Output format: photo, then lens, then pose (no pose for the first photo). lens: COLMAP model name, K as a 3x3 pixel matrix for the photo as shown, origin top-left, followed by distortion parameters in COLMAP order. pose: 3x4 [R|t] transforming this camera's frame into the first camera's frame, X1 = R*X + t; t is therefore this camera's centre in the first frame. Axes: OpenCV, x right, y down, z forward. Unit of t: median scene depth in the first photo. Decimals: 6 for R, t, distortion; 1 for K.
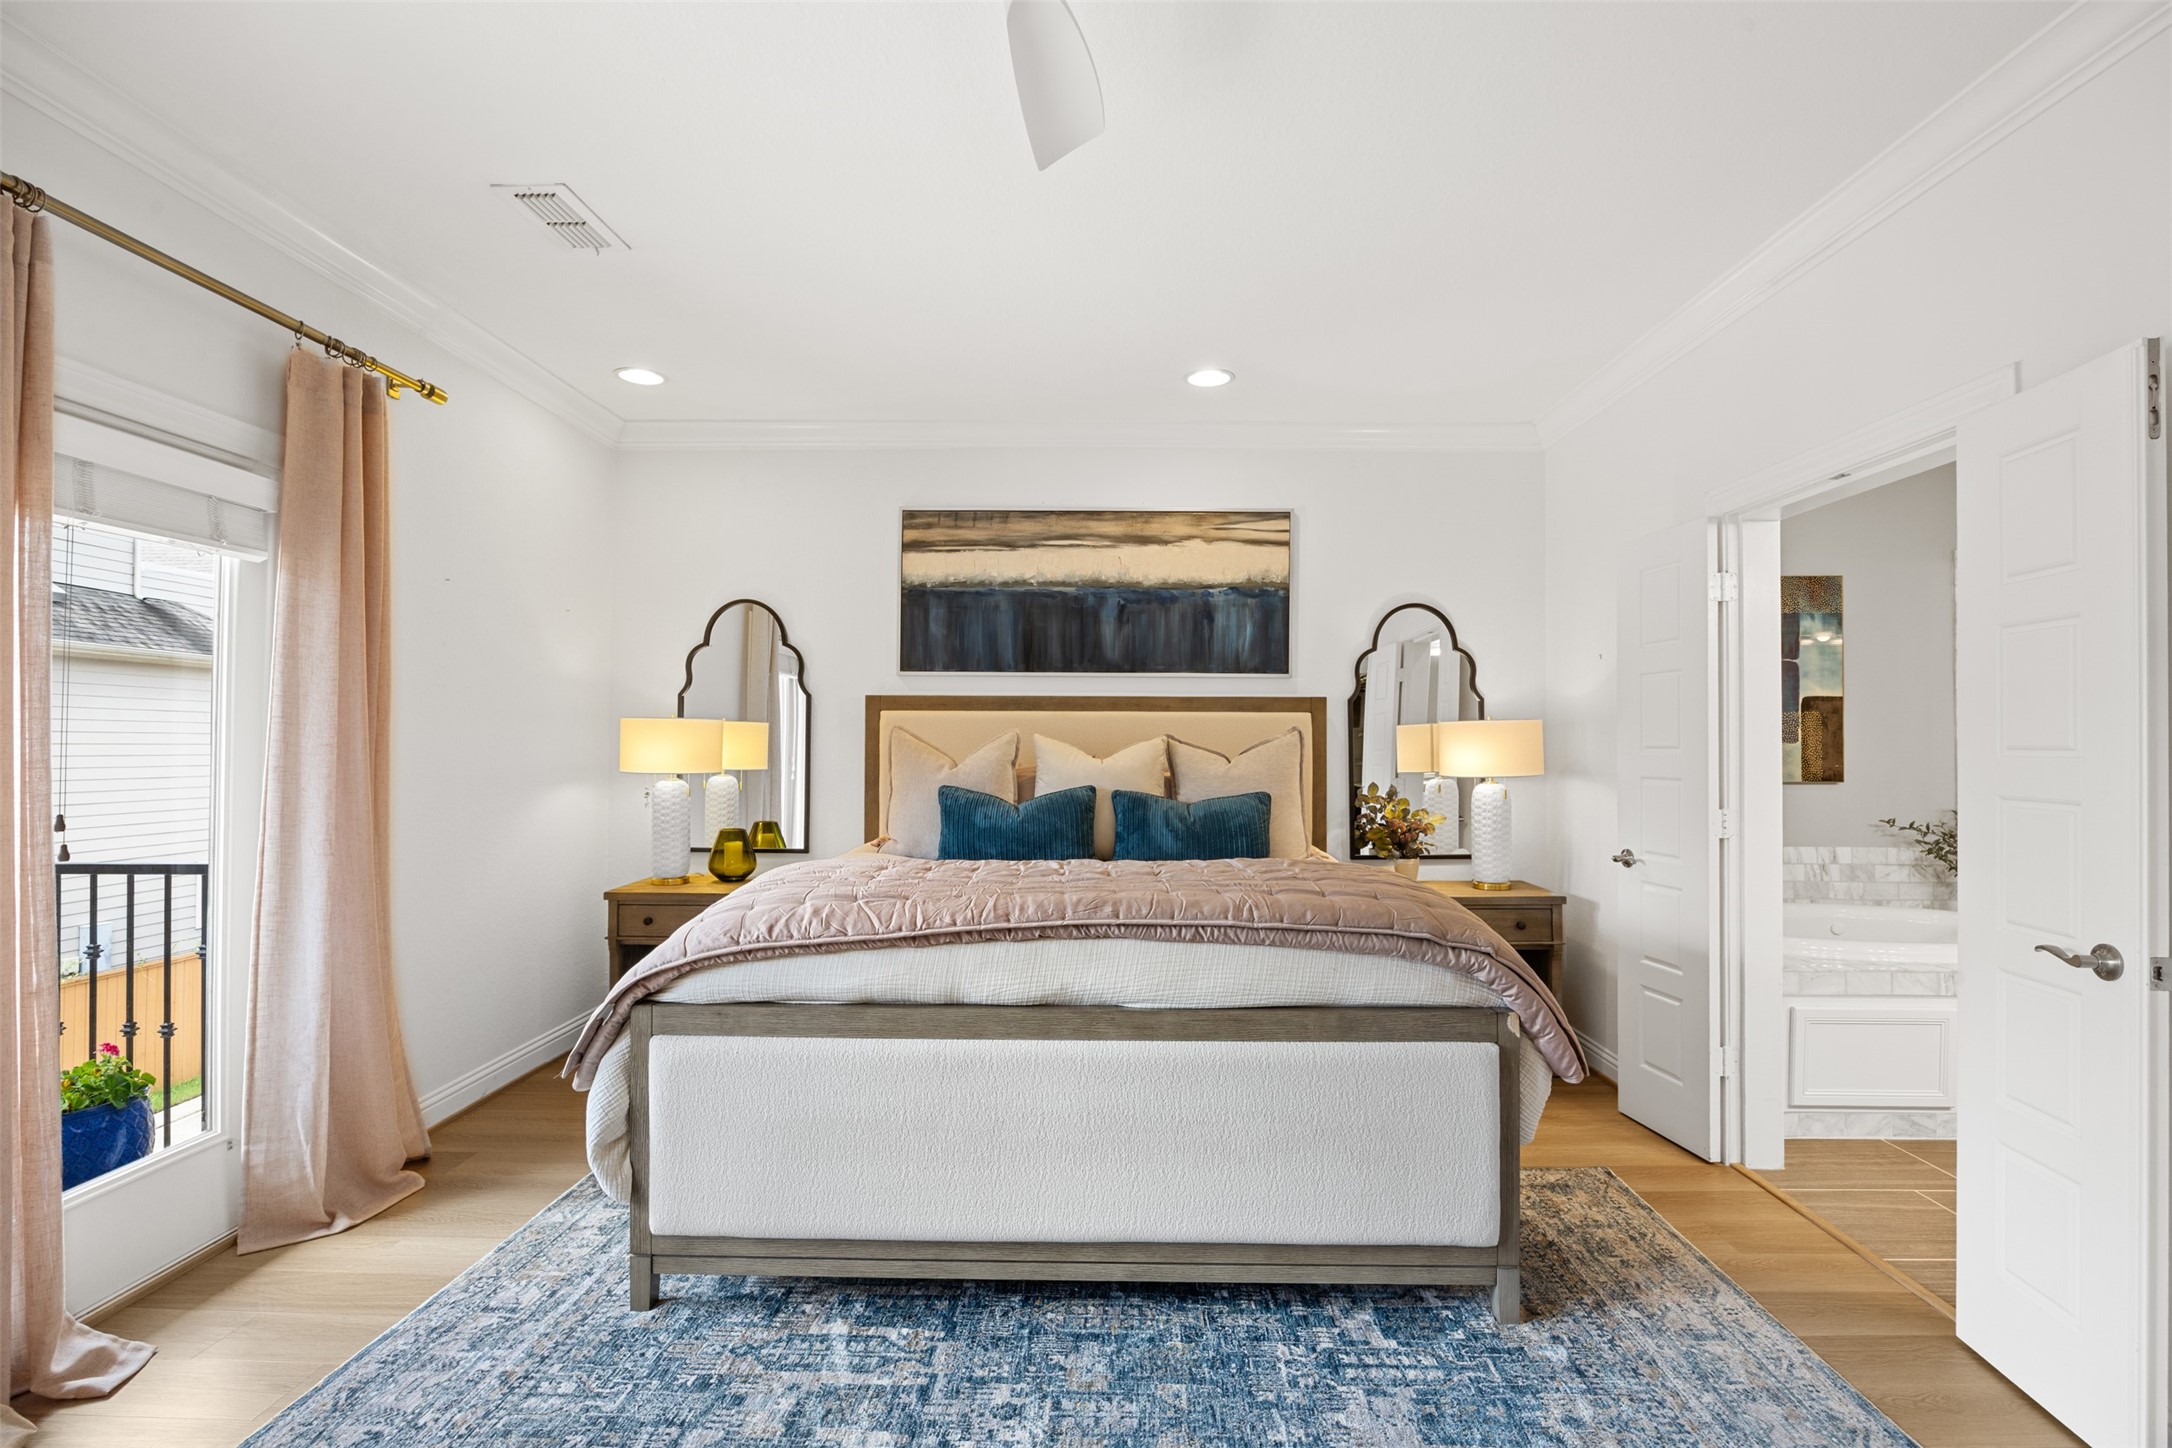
lens RADIAL K [[1018.2, 0, 1086.0], [0, 1018.2, 724.0], [0, 0, 1]] dist [-0.007986, -0.000499]
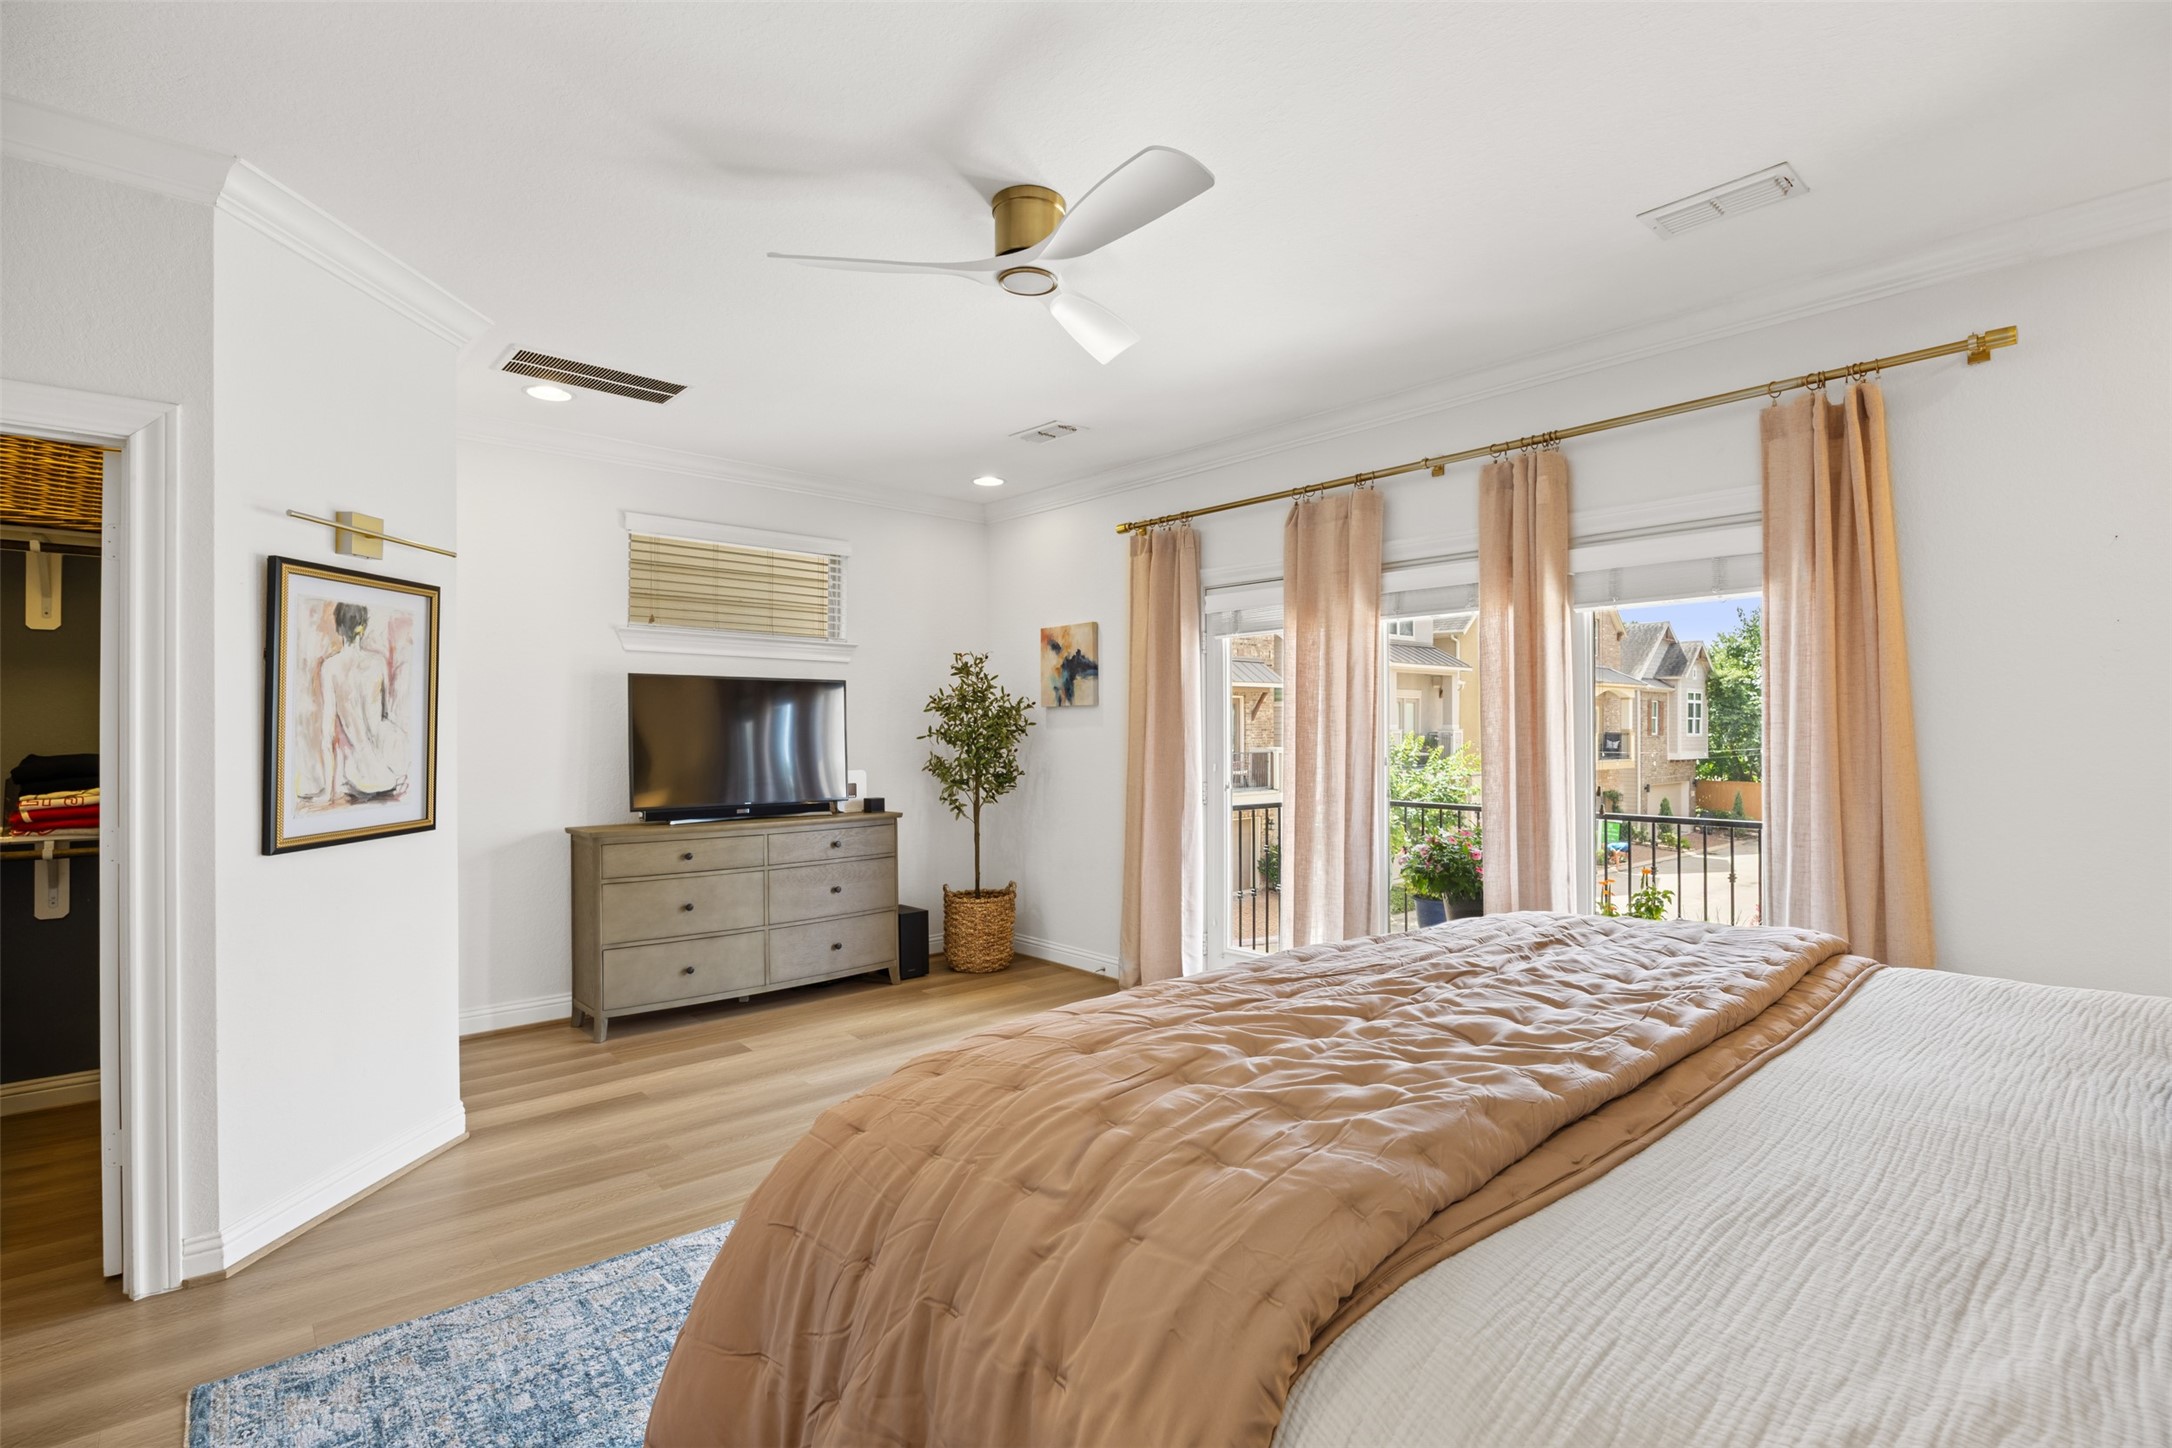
lens RADIAL K [[1018.2, 0, 1086.0], [0, 1018.2, 724.0], [0, 0, 1]] dist [-0.007986, -0.000499]
pose [[-0.723898, -0.042011, -0.688626, 0.590188], [-0.015435, 0.998881, -0.044713, 0.058574], [0.689734, -0.021739, -0.723736, 1.310883]]
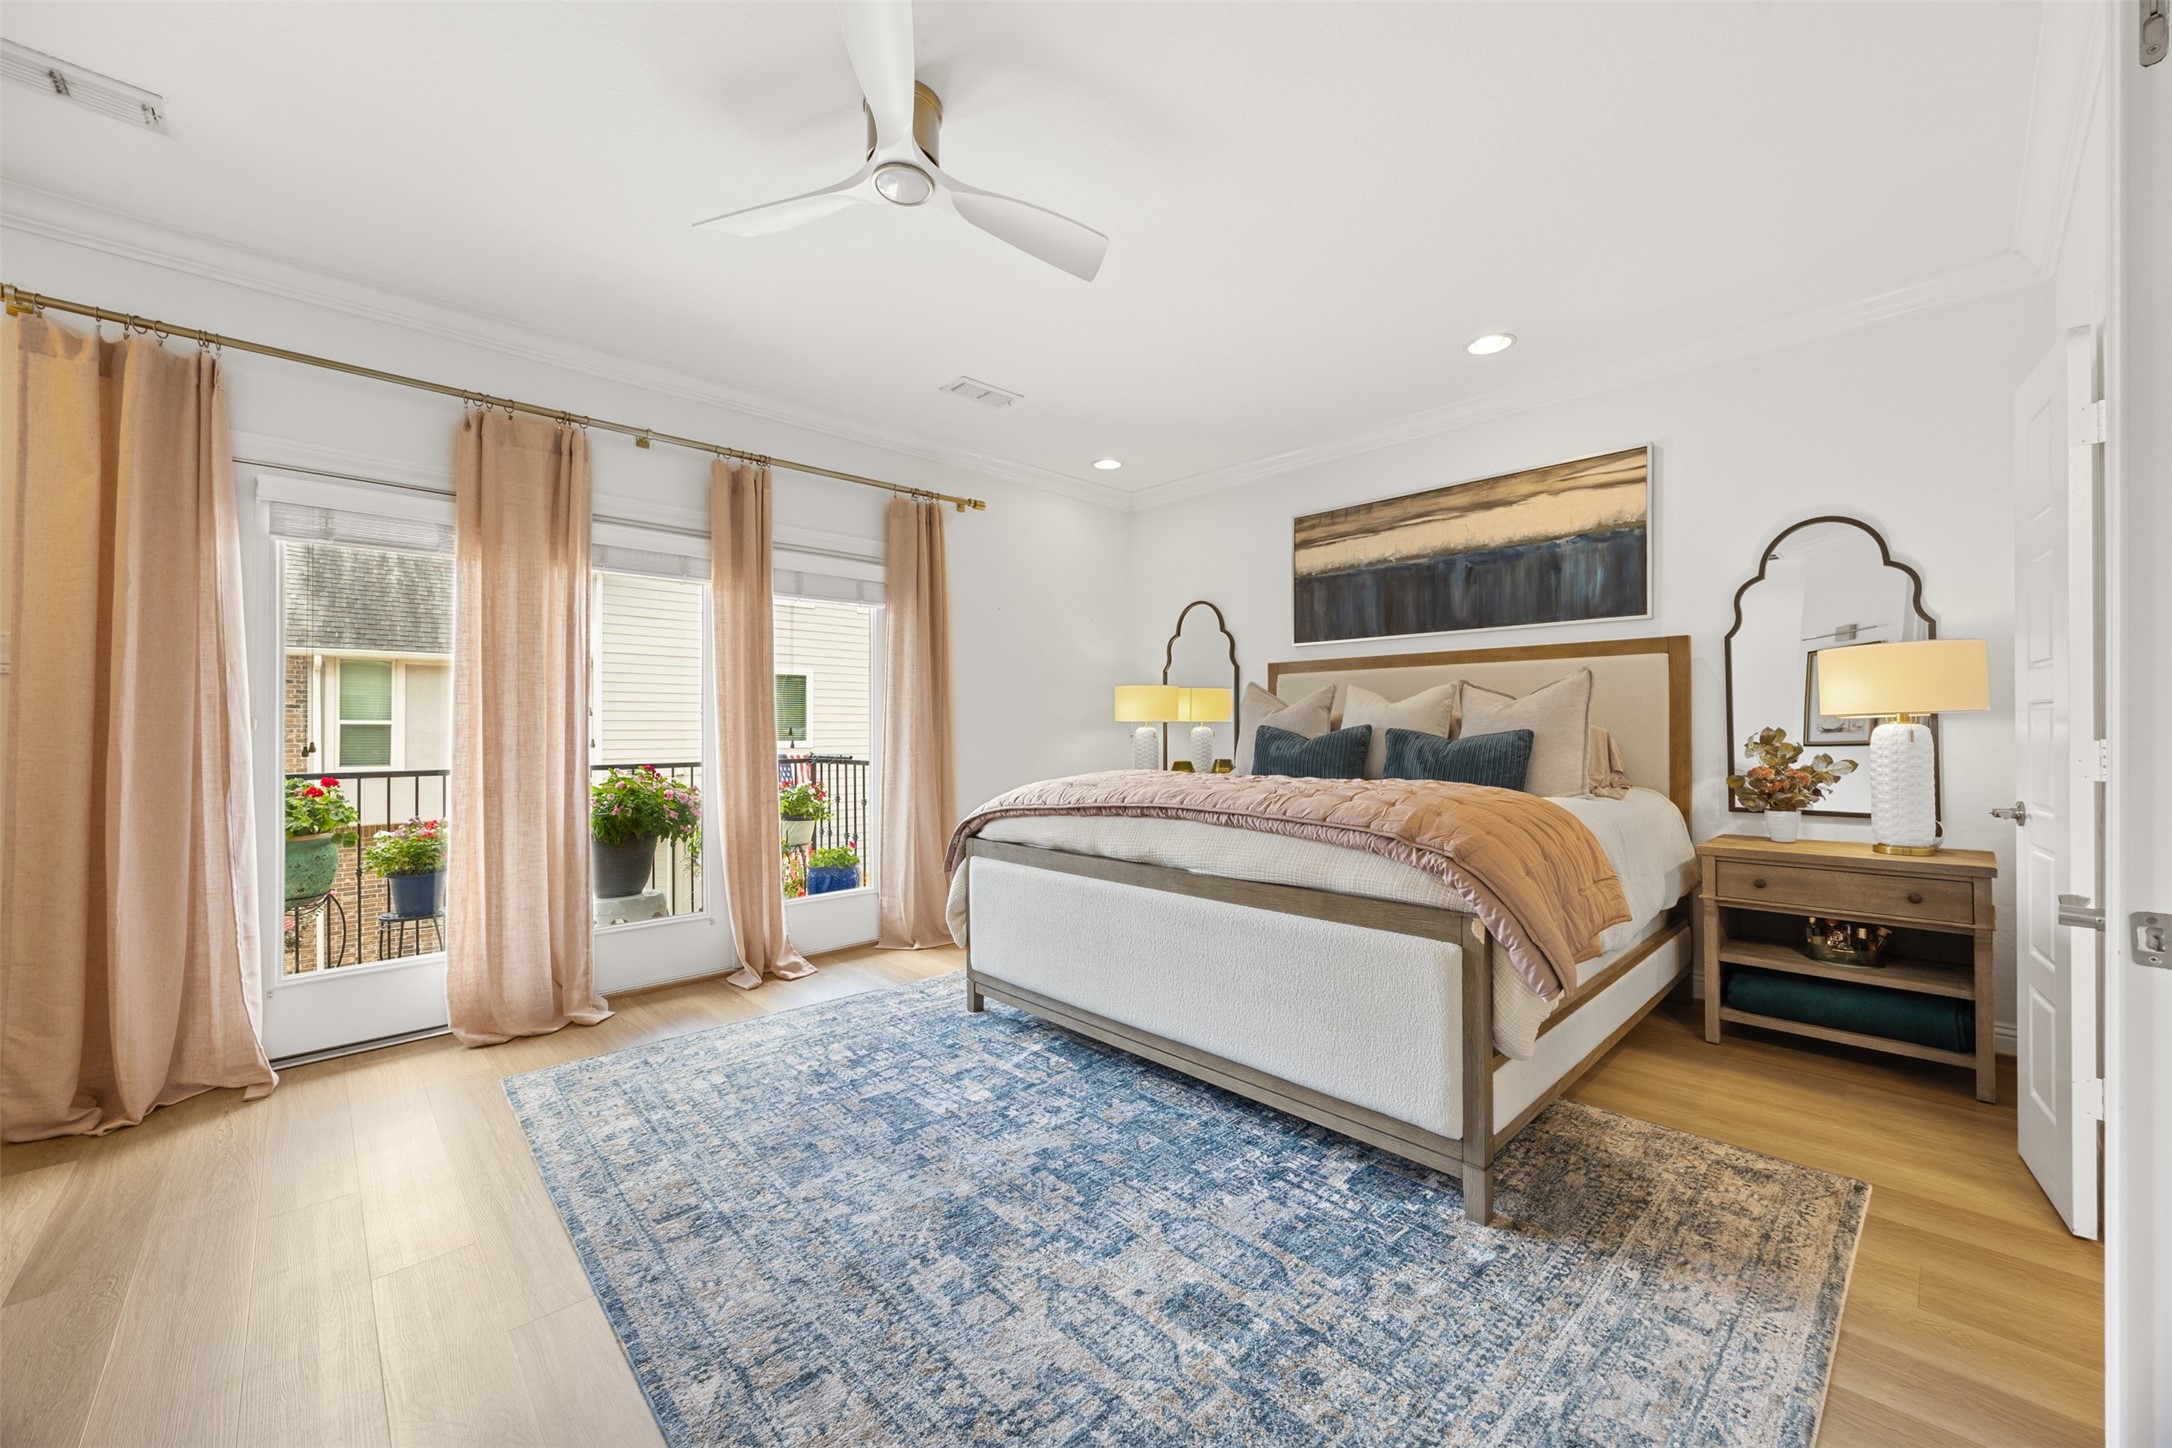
lens RADIAL K [[827.1, 0, 1086.7], [0, 827.1, 717.3], [0, 0, 1]] dist [0.000007, 0.000075]
pose [[0.706706, -0.013866, -0.707372, 0.633560], [0.018283, 0.999832, -0.001333, 0.065772], [0.707271, -0.011991, 0.706840, 0.119518]]
